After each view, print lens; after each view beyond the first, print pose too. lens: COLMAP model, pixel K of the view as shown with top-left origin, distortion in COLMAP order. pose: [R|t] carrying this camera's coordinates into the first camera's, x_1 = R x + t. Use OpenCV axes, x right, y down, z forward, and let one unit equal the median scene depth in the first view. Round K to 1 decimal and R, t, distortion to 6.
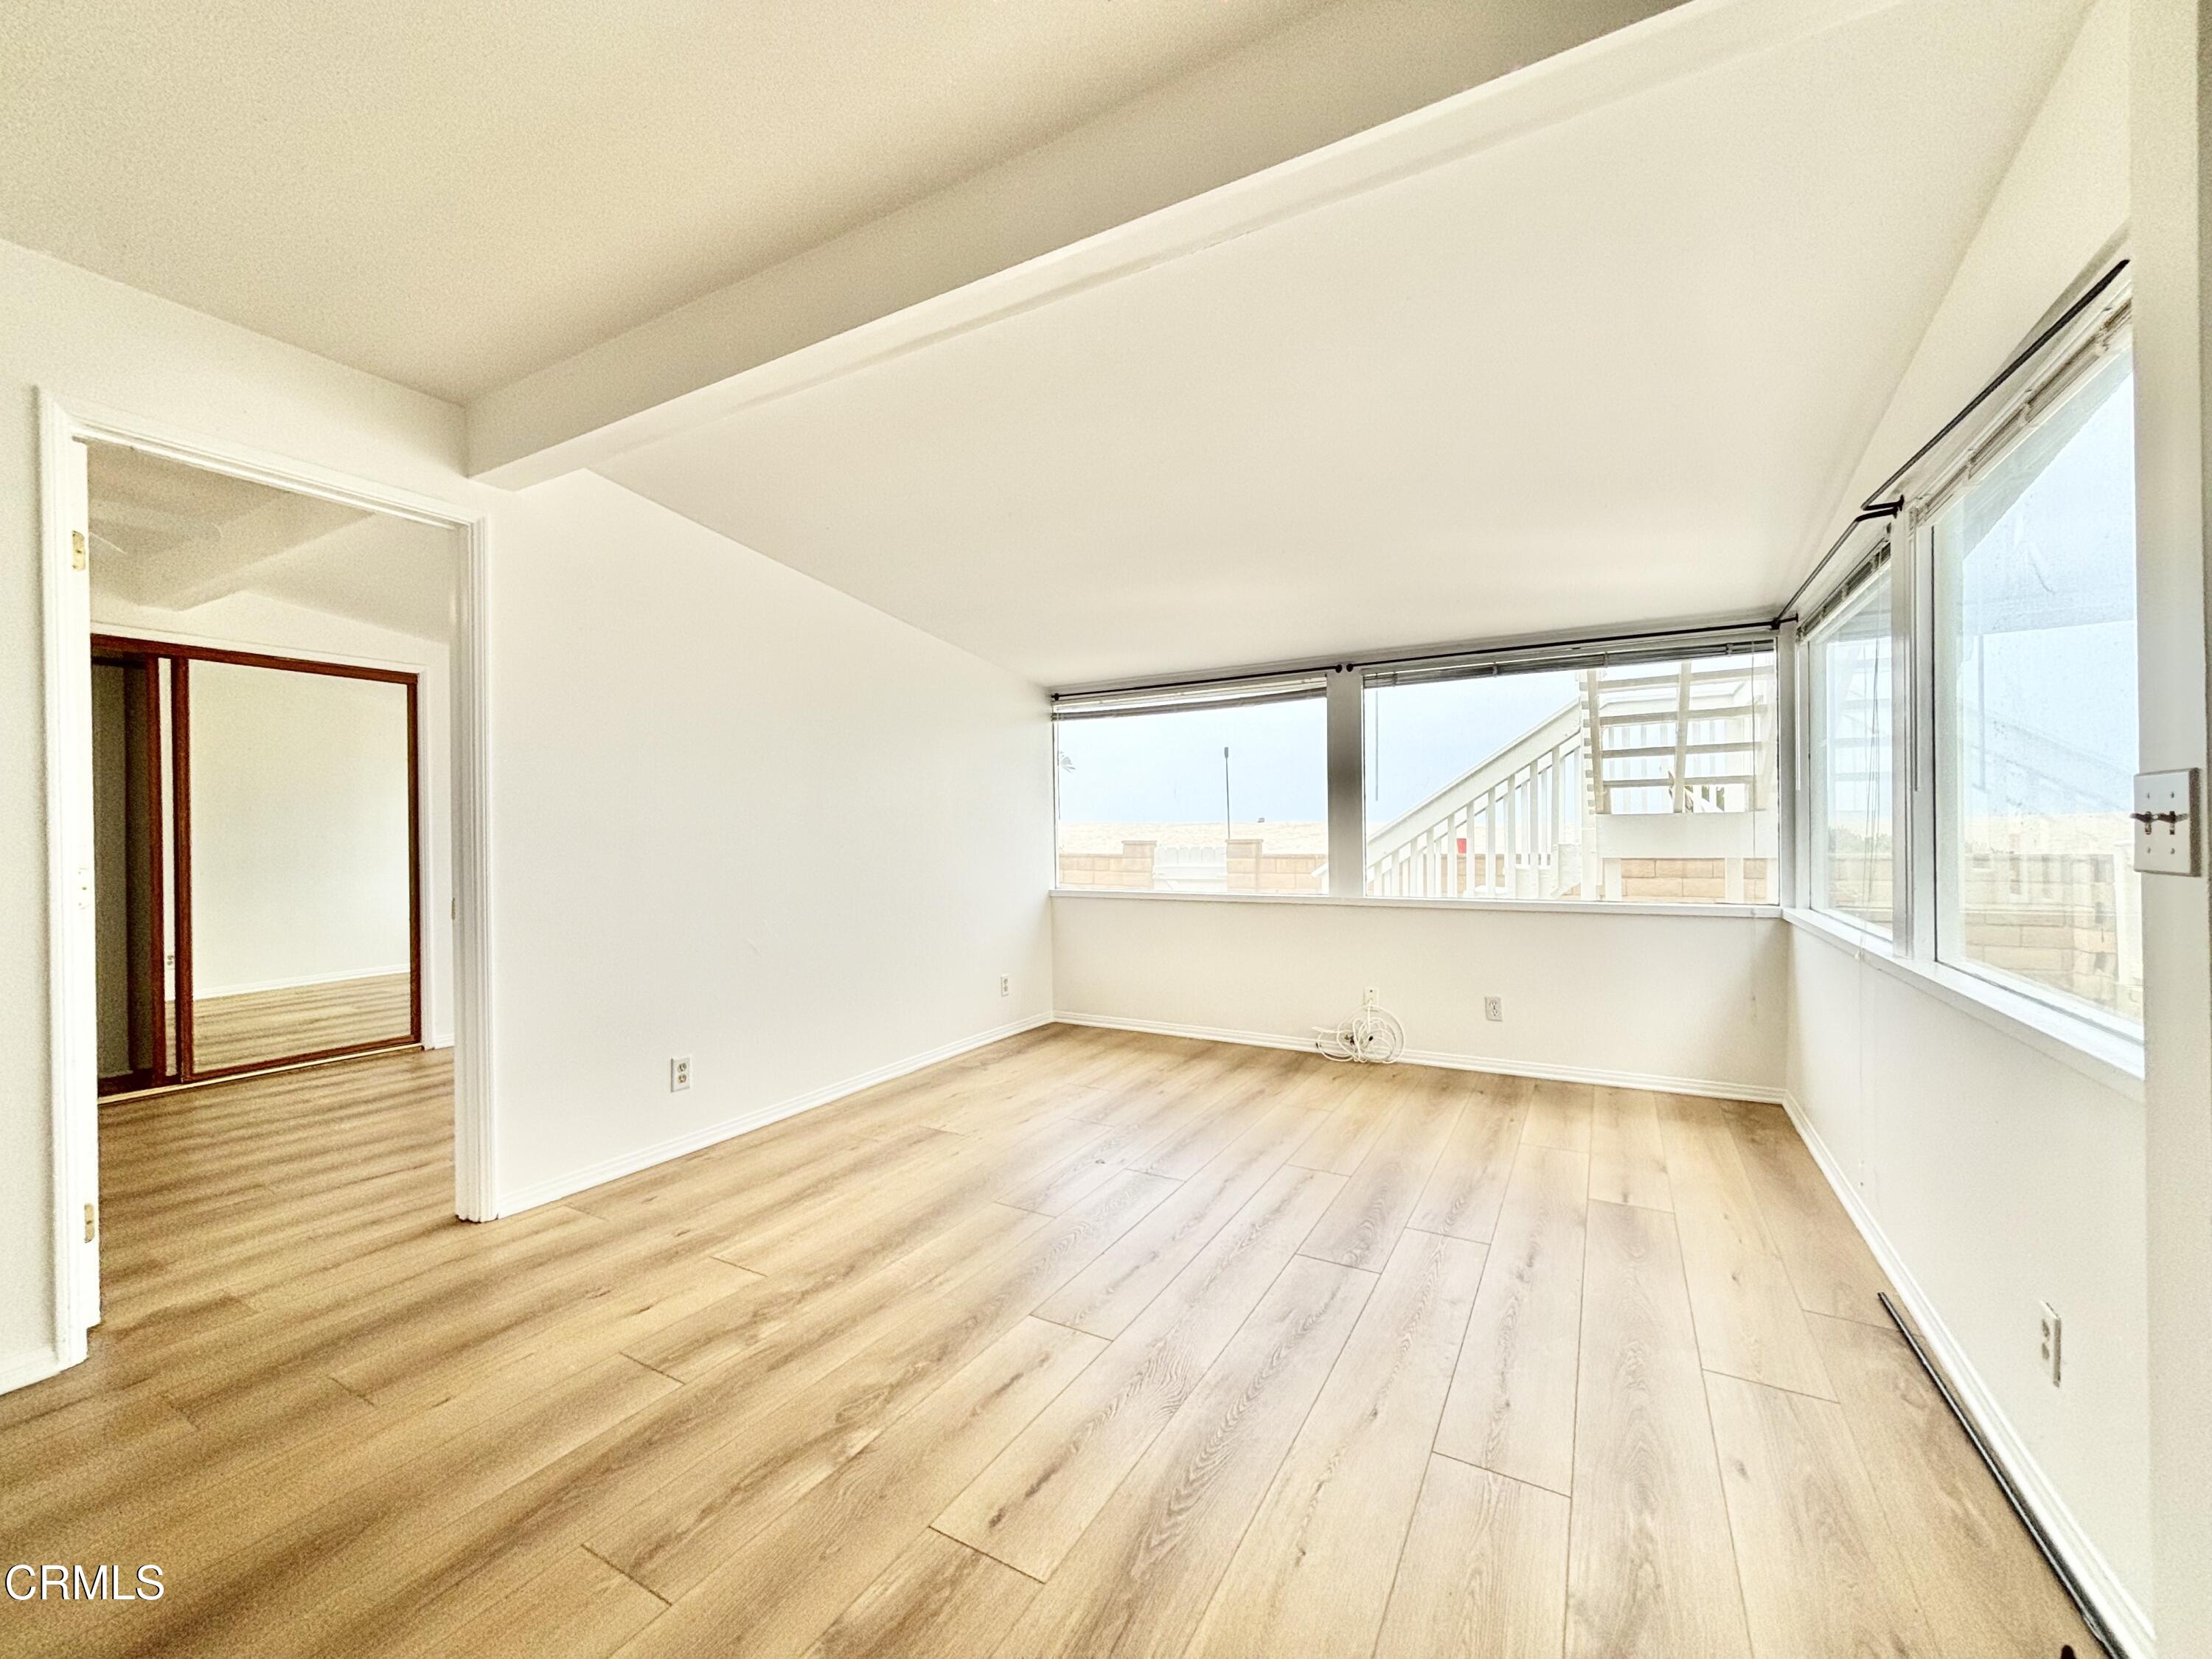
lens RADIAL K [[859.8, 0, 1084.8], [0, 859.8, 834.7], [0, 0, 1]] dist [0.003354, 0.000268]
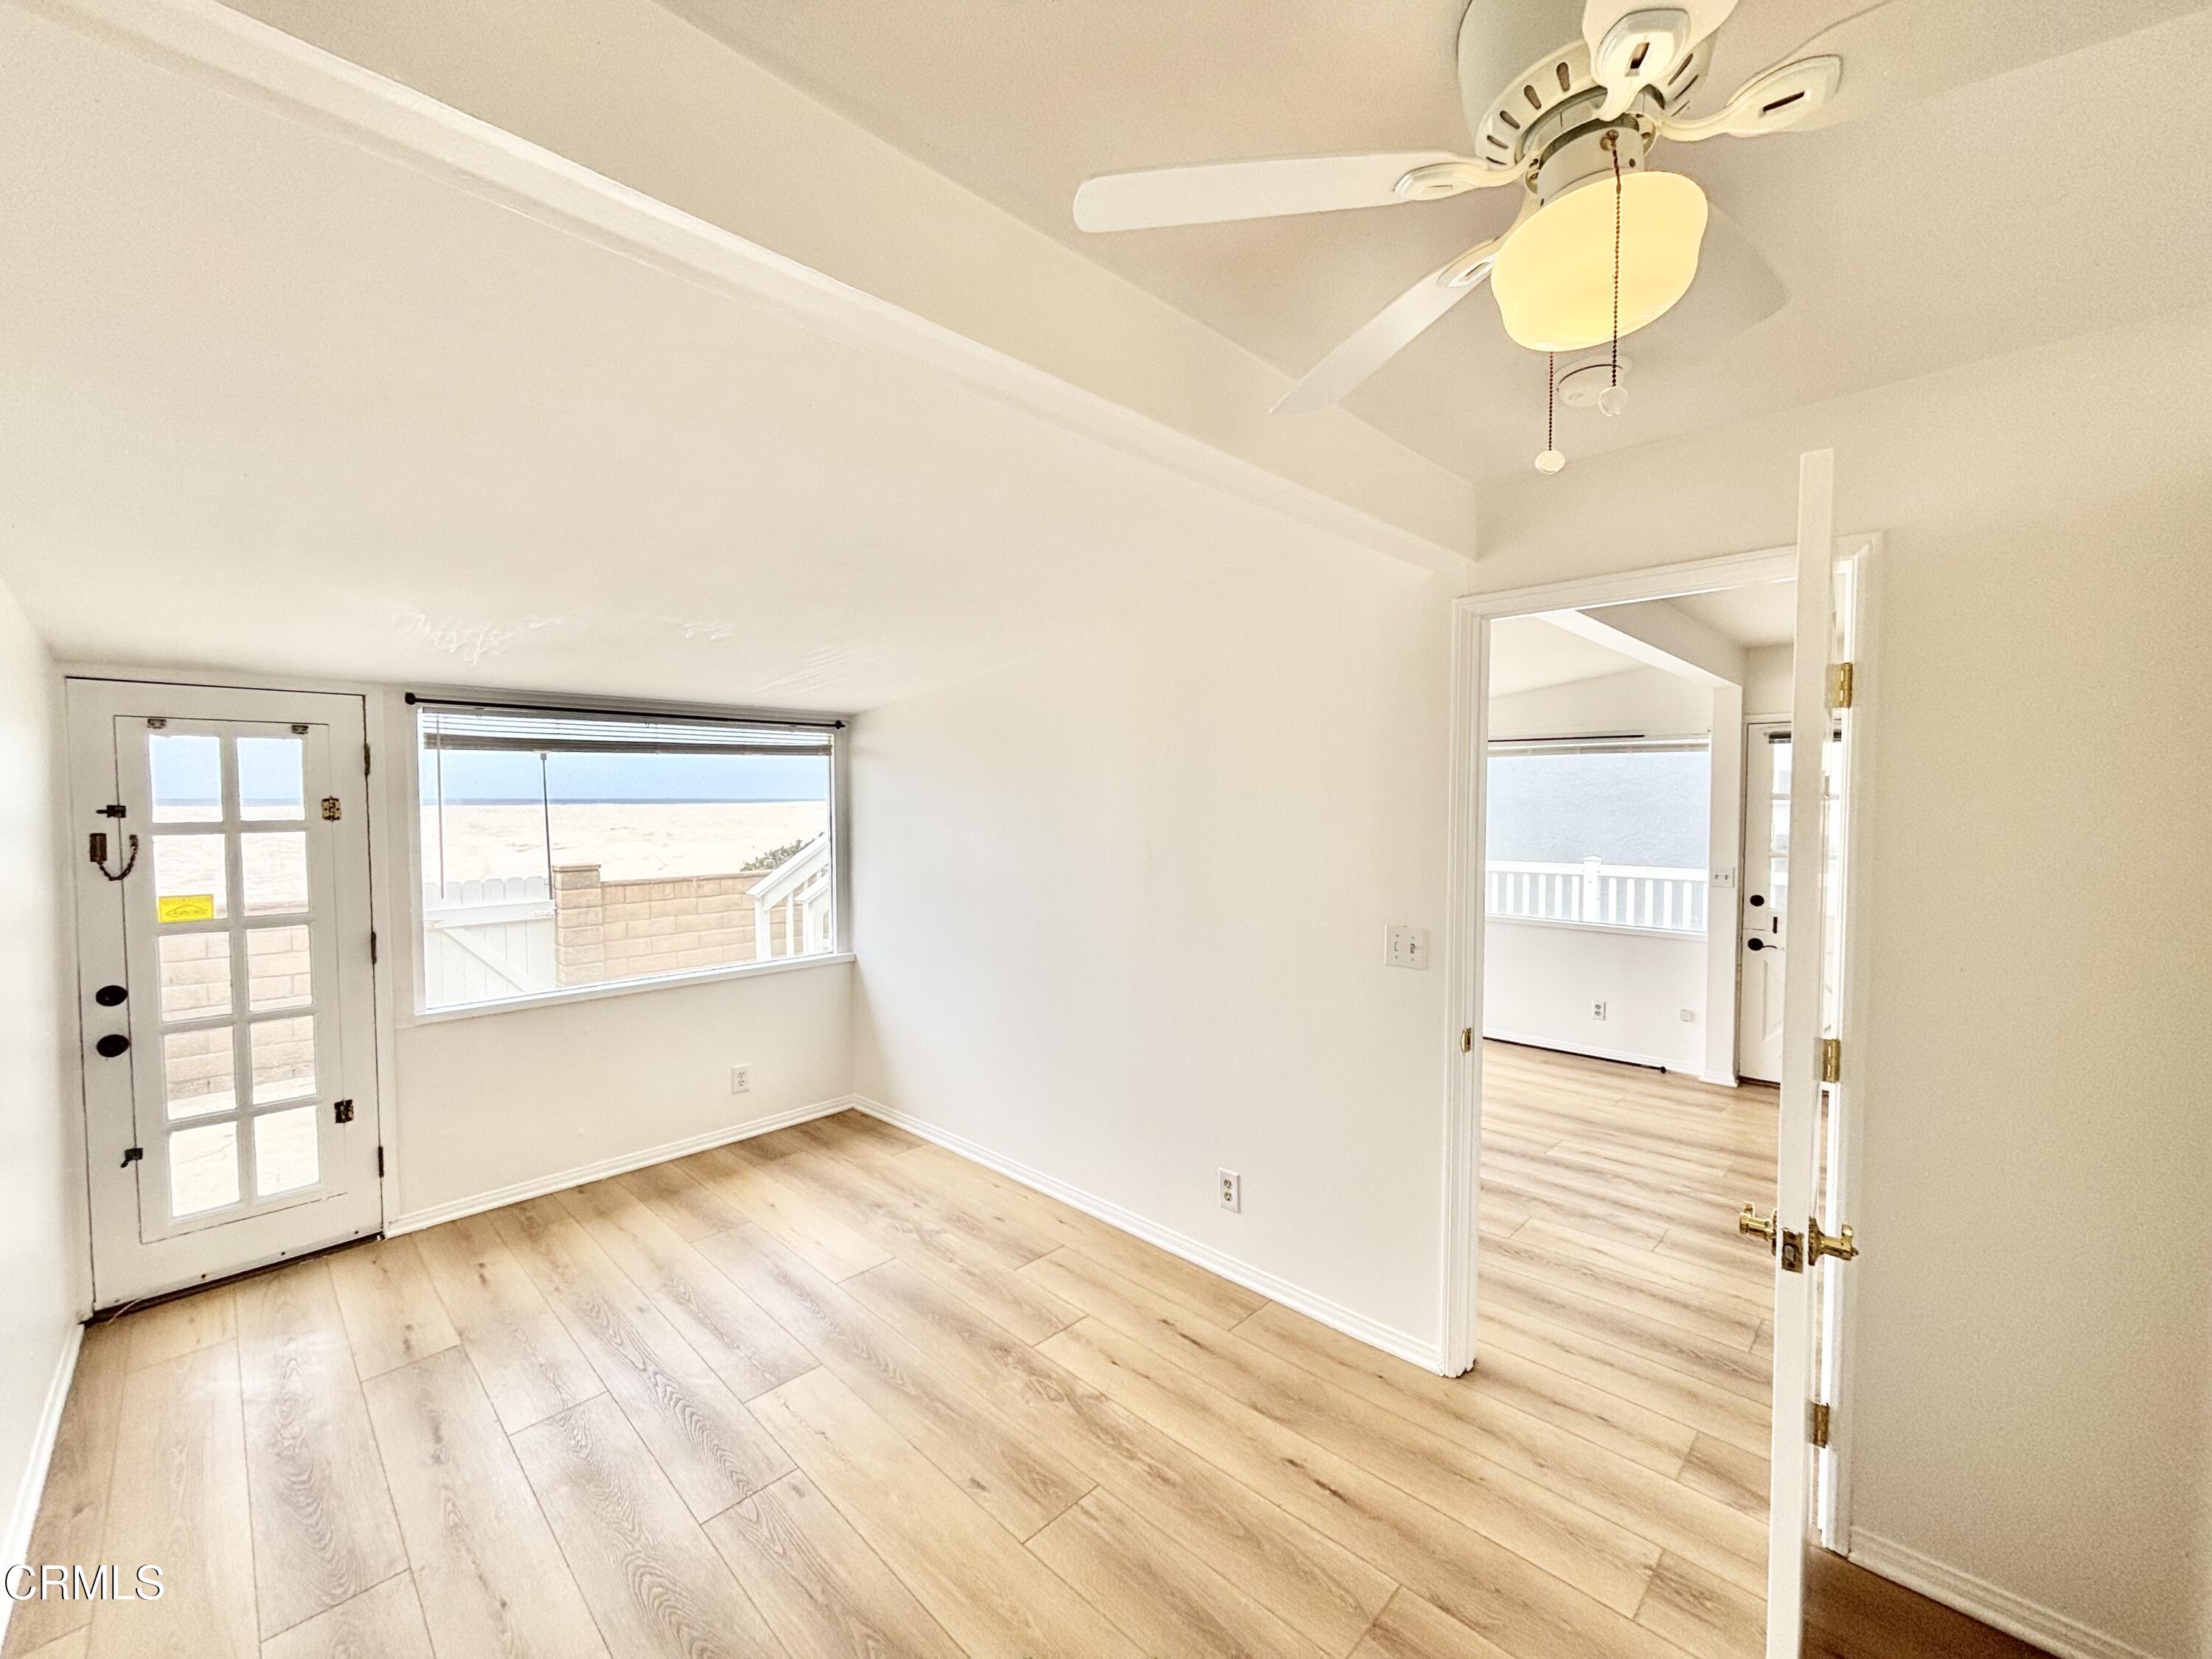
lens RADIAL K [[869.2, 0, 1106.0], [0, 869.2, 829.5], [0, 0, 1]] dist [0.001425, 0.000225]
pose [[0.247009, -0.024351, 0.968707, -1.031789], [0.006426, 0.999703, 0.023492, -0.094666], [-0.968992, 0.000422, 0.247092, 0.670460]]
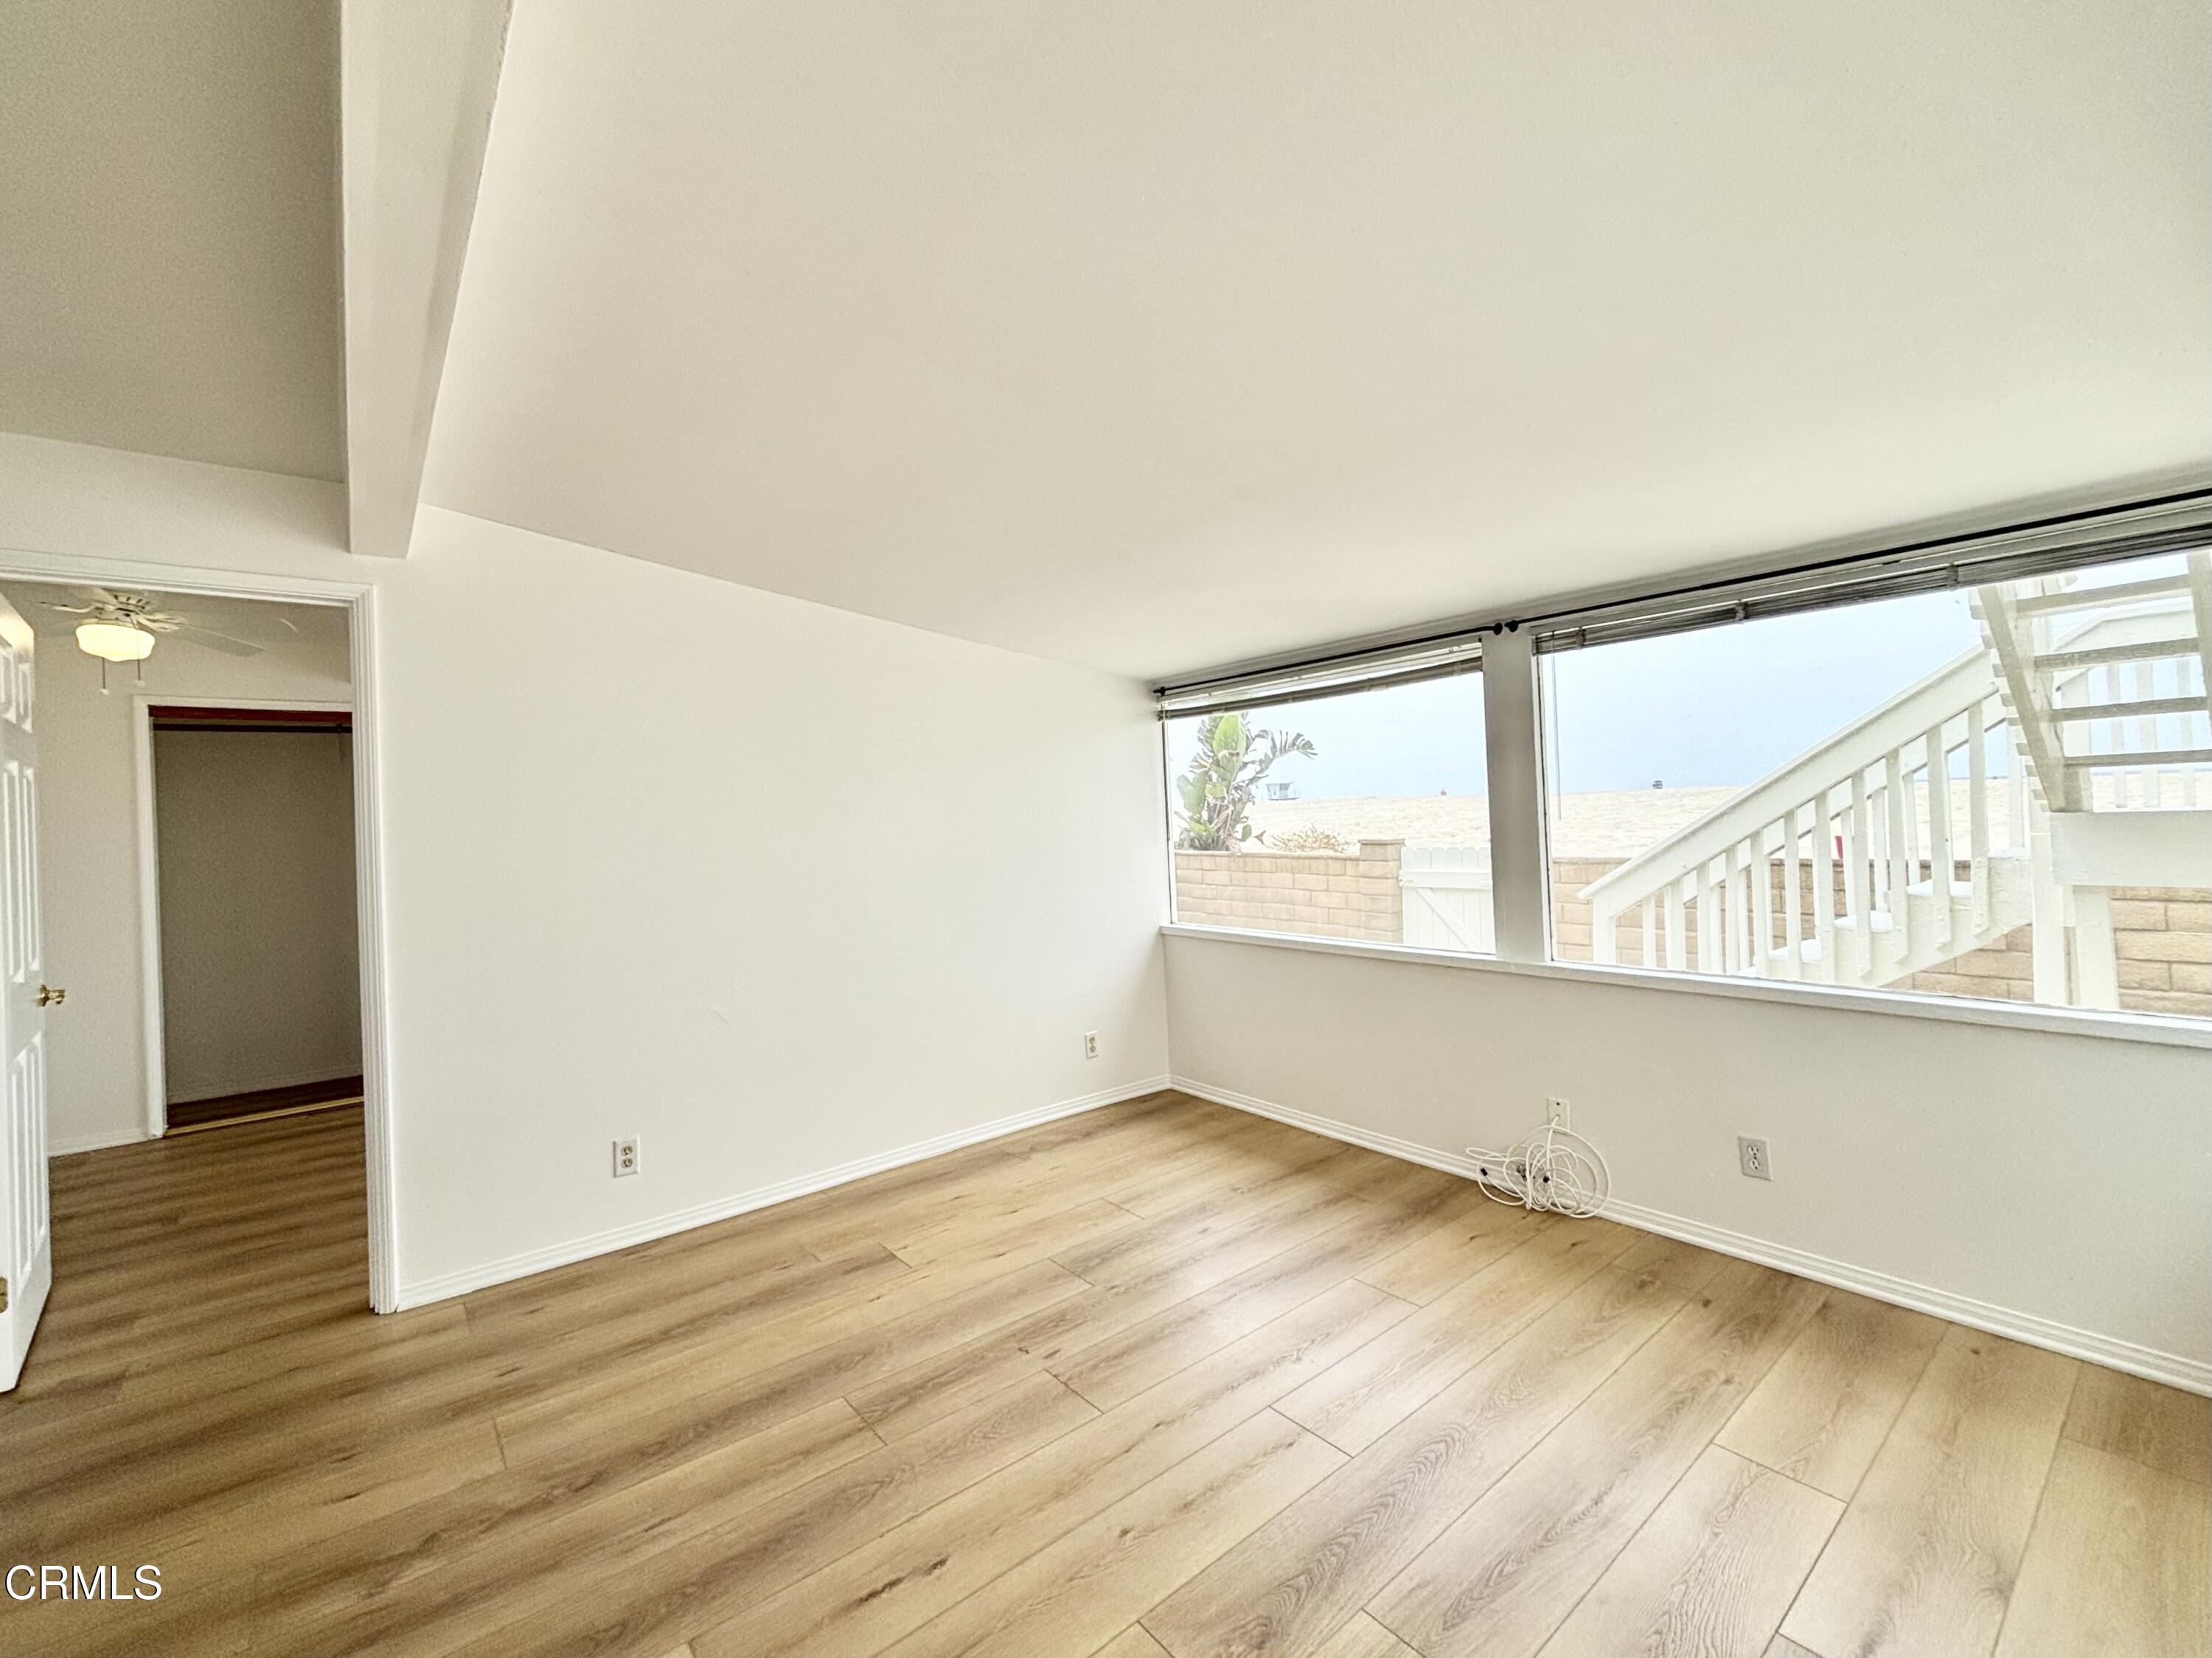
lens RADIAL K [[904.6, 0, 1081.1], [0, 904.6, 808.6], [0, 0, 1]] dist [-0.013242, 0.006532]
pose [[0.929348, -0.028163, -0.368128, 0.262452], [0.027671, 0.999595, -0.006615, -0.056836], [0.368166, -0.004039, 0.929751, 0.215936]]
